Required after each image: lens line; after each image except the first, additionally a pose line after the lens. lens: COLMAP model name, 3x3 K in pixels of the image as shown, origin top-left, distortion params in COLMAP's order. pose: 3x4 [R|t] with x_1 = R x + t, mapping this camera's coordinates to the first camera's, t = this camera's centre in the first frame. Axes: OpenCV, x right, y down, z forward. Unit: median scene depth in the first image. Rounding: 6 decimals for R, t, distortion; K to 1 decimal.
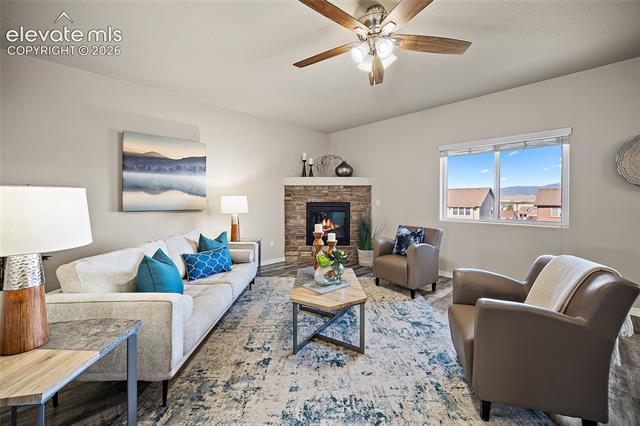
lens RADIAL K [[256.5, 0, 320.5], [0, 256.5, 200.3], [0, 0, 1]] dist [-0.001805, -0.000083]
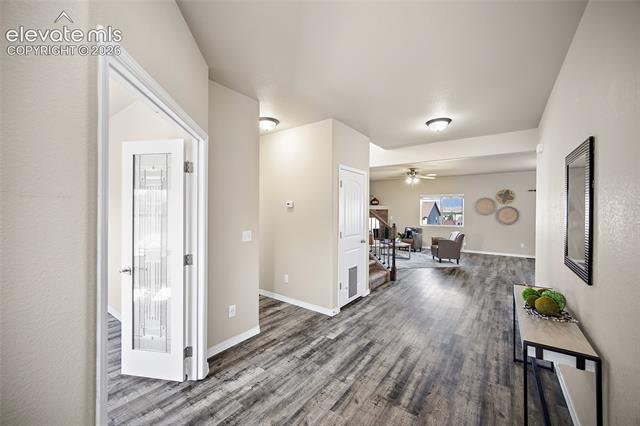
lens RADIAL K [[252.2, 0, 318.9], [0, 252.2, 210.1], [0, 0, 1]] dist [0.001726, 0.000217]
pose [[0.987862, 0.001148, 0.155331, -0.704933], [-0.000761, 0.999996, -0.002550, -0.048345], [-0.155333, 0.002401, 0.987859, -1.001405]]
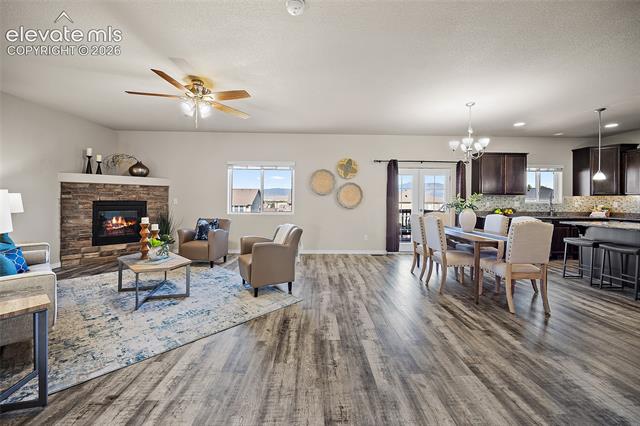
lens RADIAL K [[256.5, 0, 320.5], [0, 256.5, 200.3], [0, 0, 1]] dist [-0.001805, -0.000083]
pose [[0.681340, 0.002610, 0.731962, -0.176629], [-0.005509, 0.999984, 0.001562, -0.000134], [-0.731946, -0.005096, 0.681343, -0.268374]]
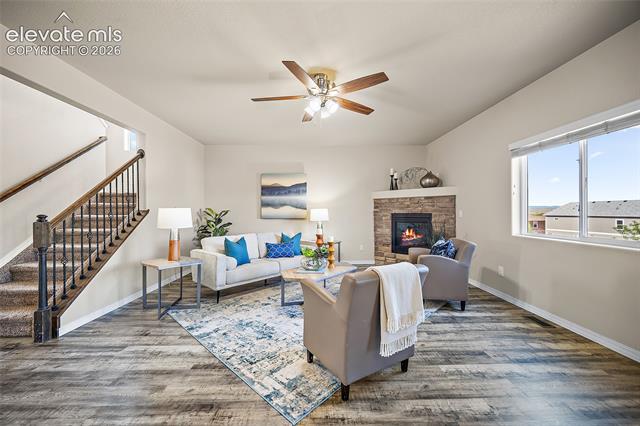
lens RADIAL K [[252.2, 0, 318.9], [0, 252.2, 210.1], [0, 0, 1]] dist [0.001726, 0.000217]
pose [[0.724040, -0.010164, -0.689683, 0.473375], [0.005455, 0.999945, -0.009010, 0.001445], [0.689736, 0.002762, 0.724056, -0.000952]]
